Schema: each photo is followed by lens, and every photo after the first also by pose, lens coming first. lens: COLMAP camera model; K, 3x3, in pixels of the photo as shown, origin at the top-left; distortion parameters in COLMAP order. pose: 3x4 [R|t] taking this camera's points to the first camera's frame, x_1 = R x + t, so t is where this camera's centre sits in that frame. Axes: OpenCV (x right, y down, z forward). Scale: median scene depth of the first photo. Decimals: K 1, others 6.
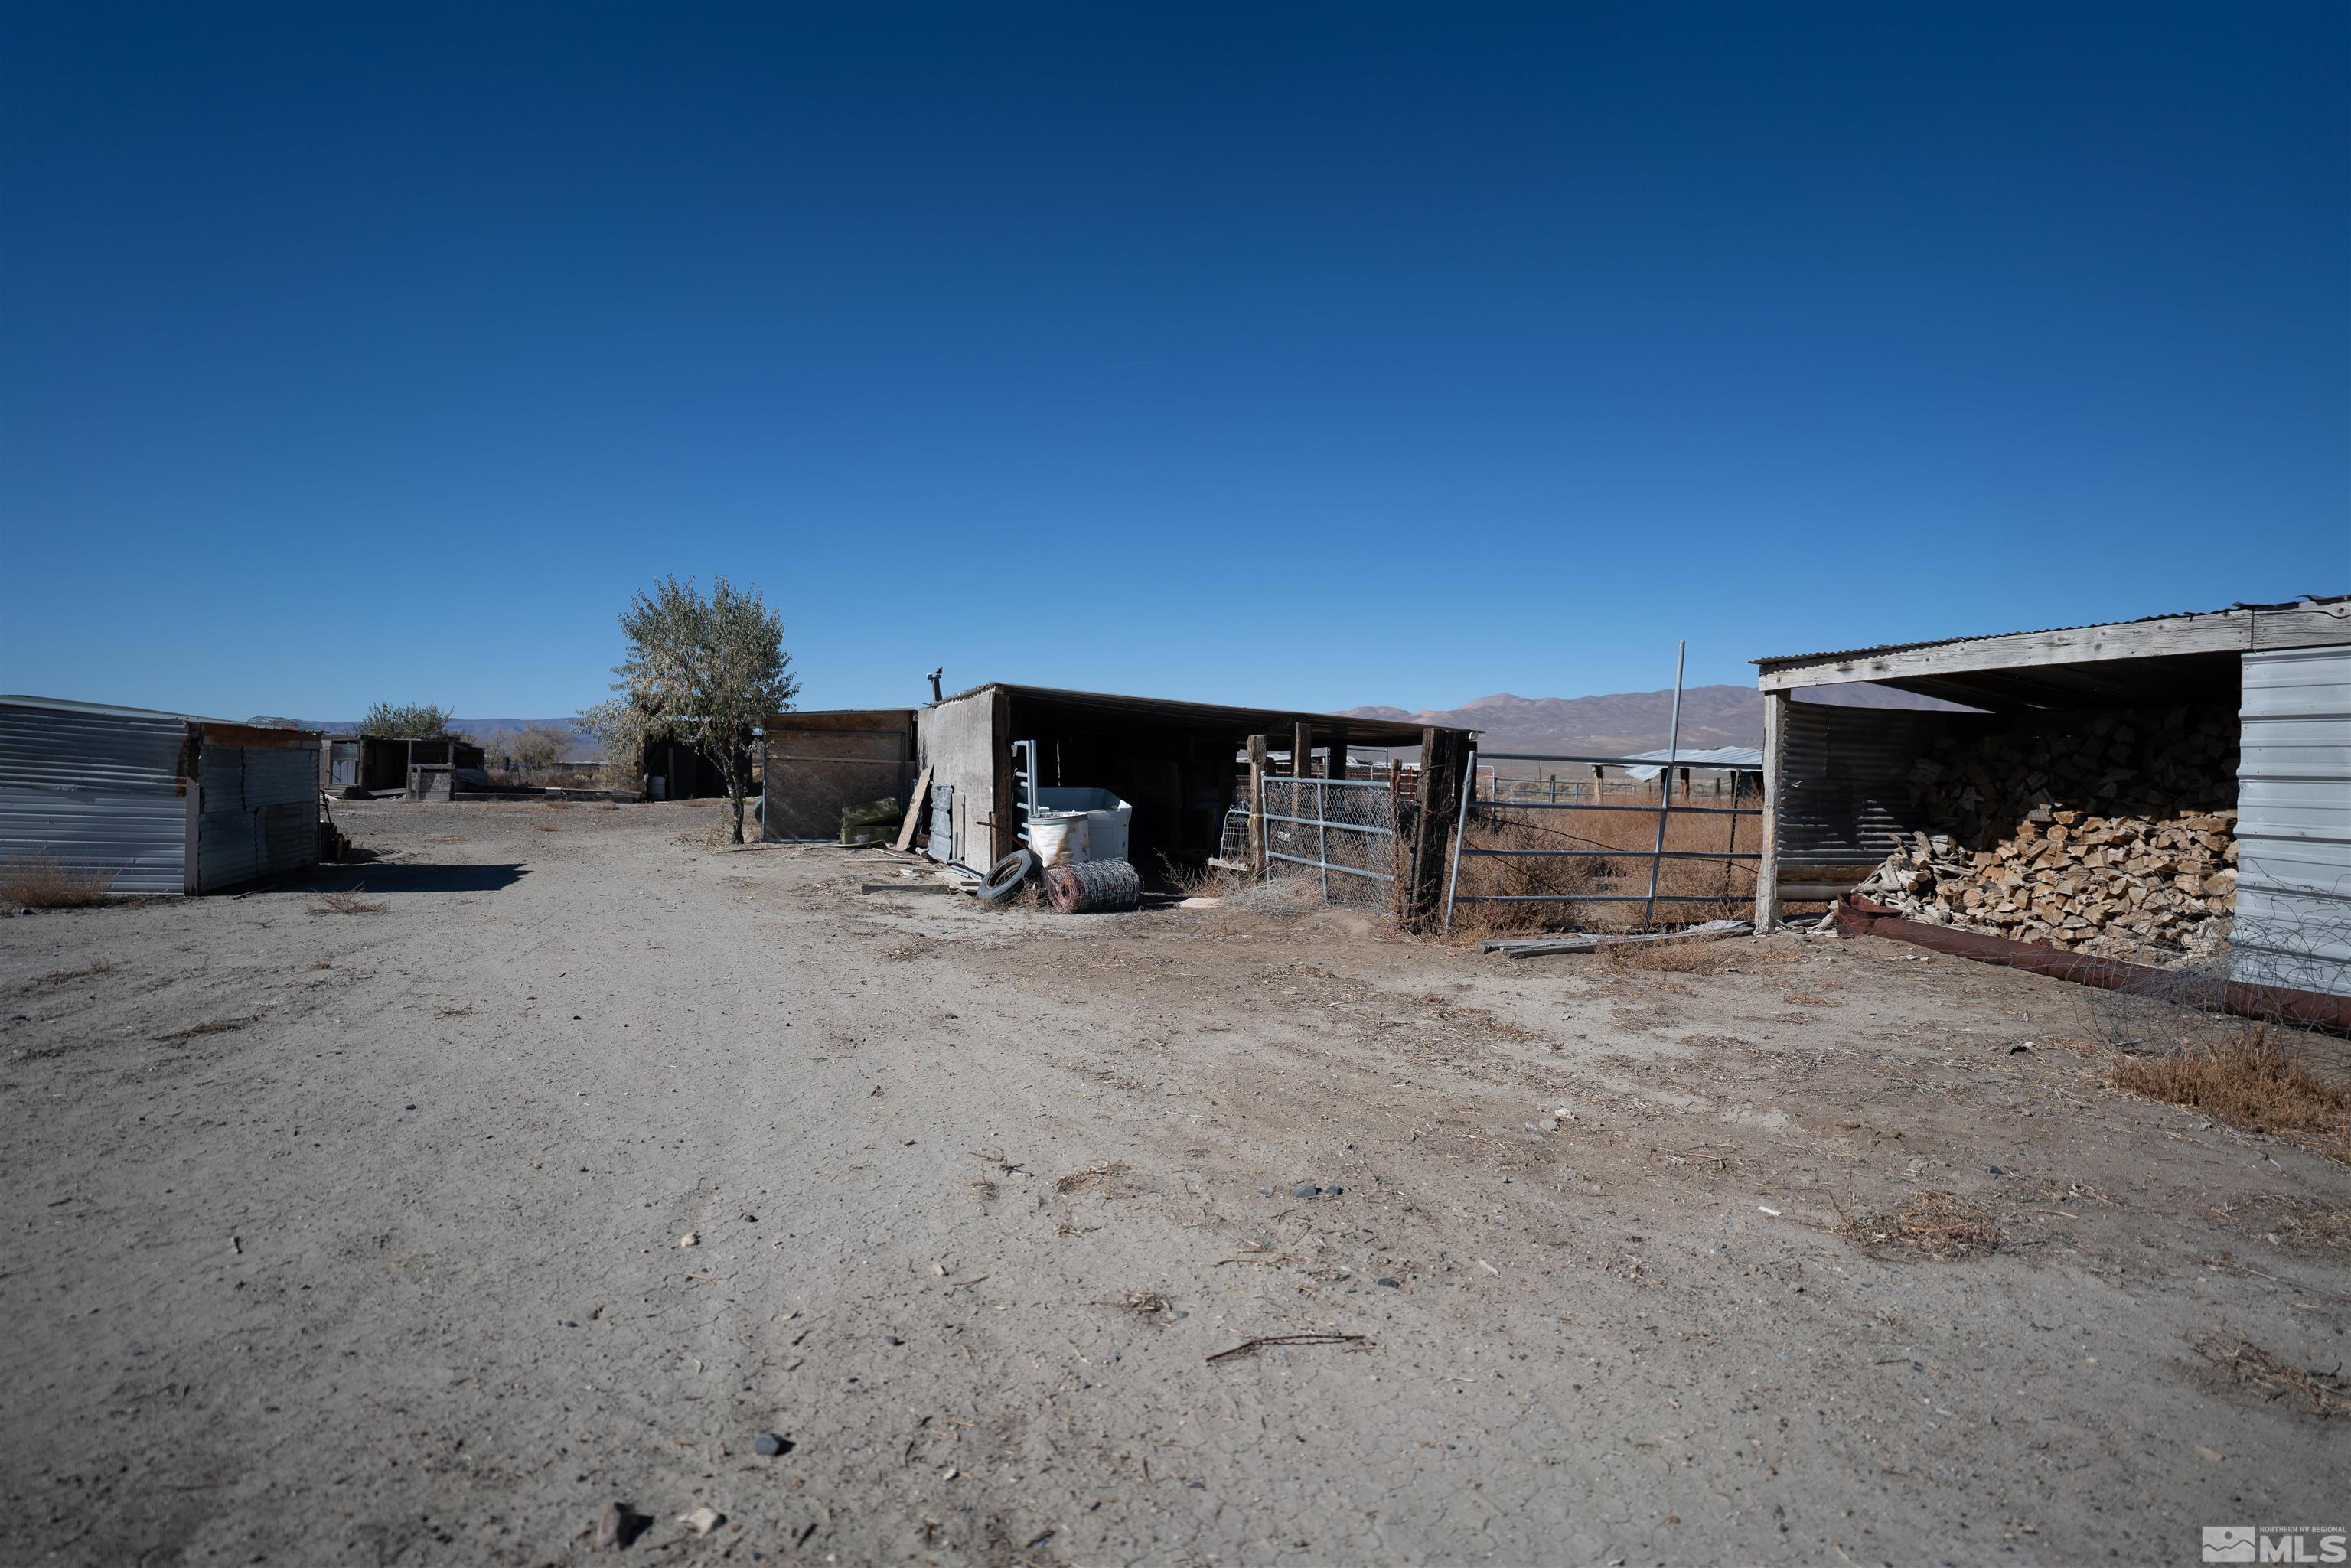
lens RADIAL K [[1273.2, 0, 1176.0], [0, 1273.2, 773.6], [0, 0, 1]] dist [-0.051729, 0.035563]
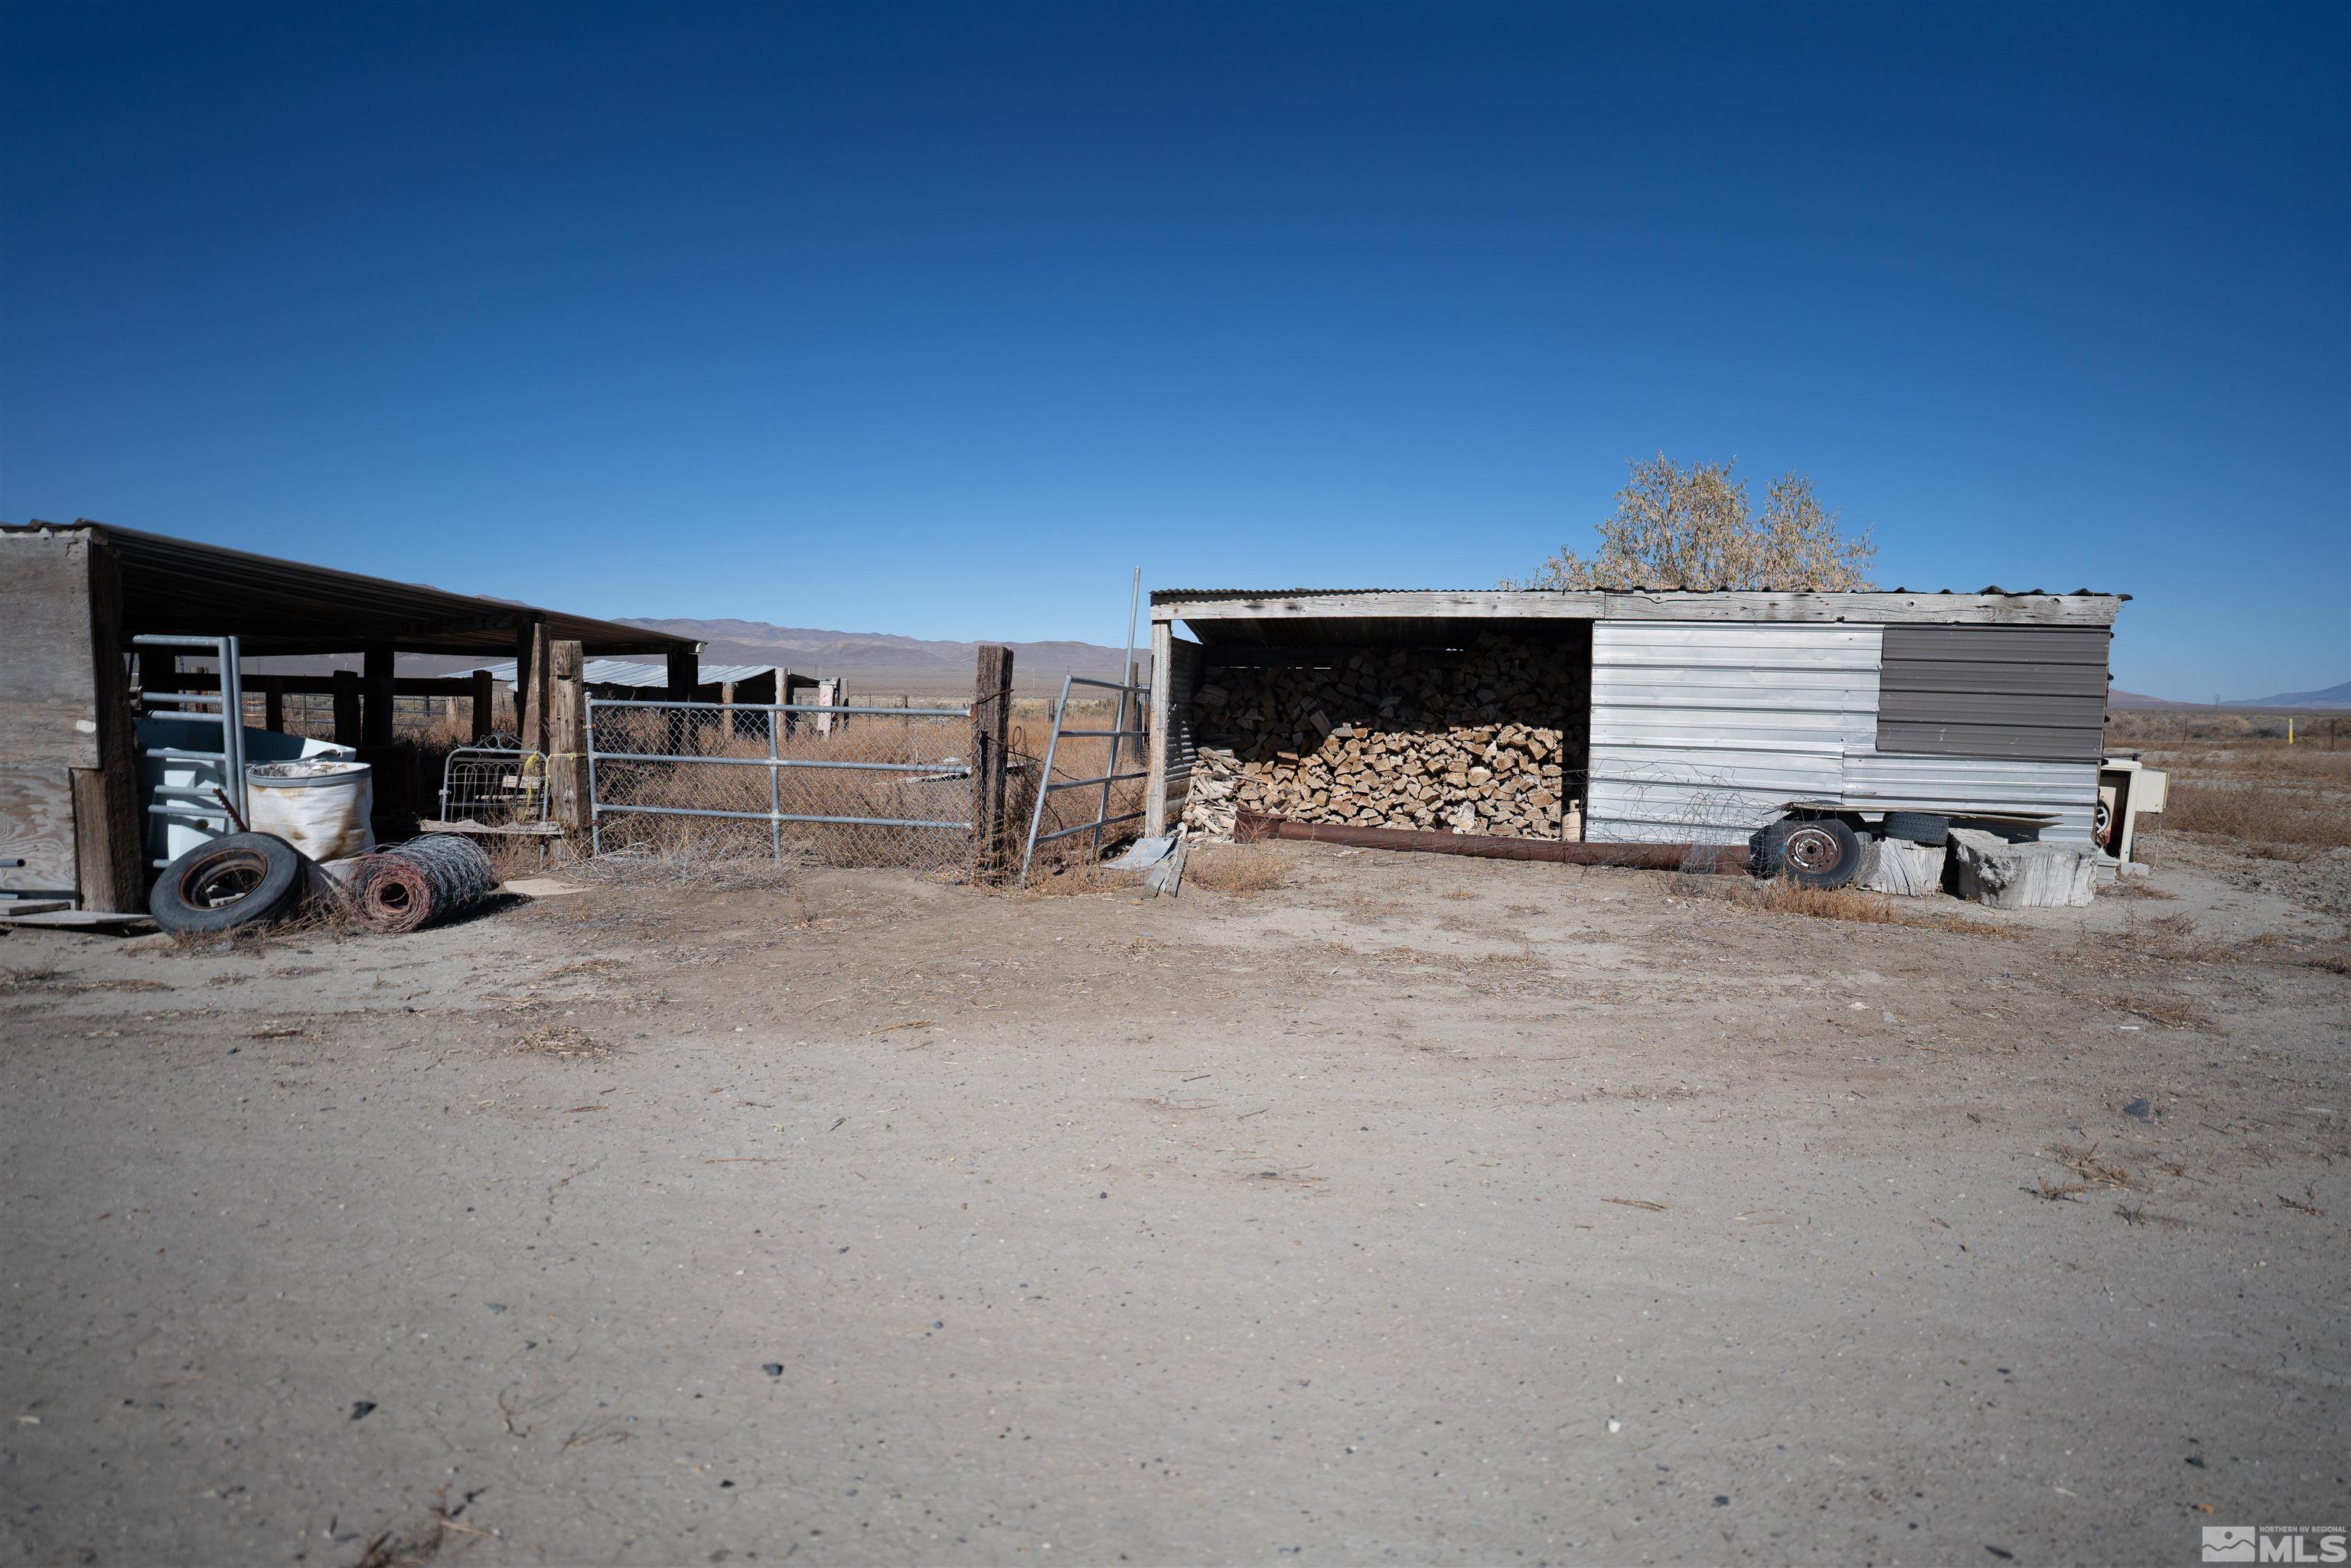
lens RADIAL K [[1273.2, 0, 1171.2], [0, 1273.2, 776.3], [0, 0, 1]] dist [-0.051729, 0.035563]
pose [[0.505253, -0.053994, 0.861280, -0.528130], [-0.008426, 0.997684, 0.067489, -0.007558], [-0.862930, -0.041356, 0.503628, 0.515455]]
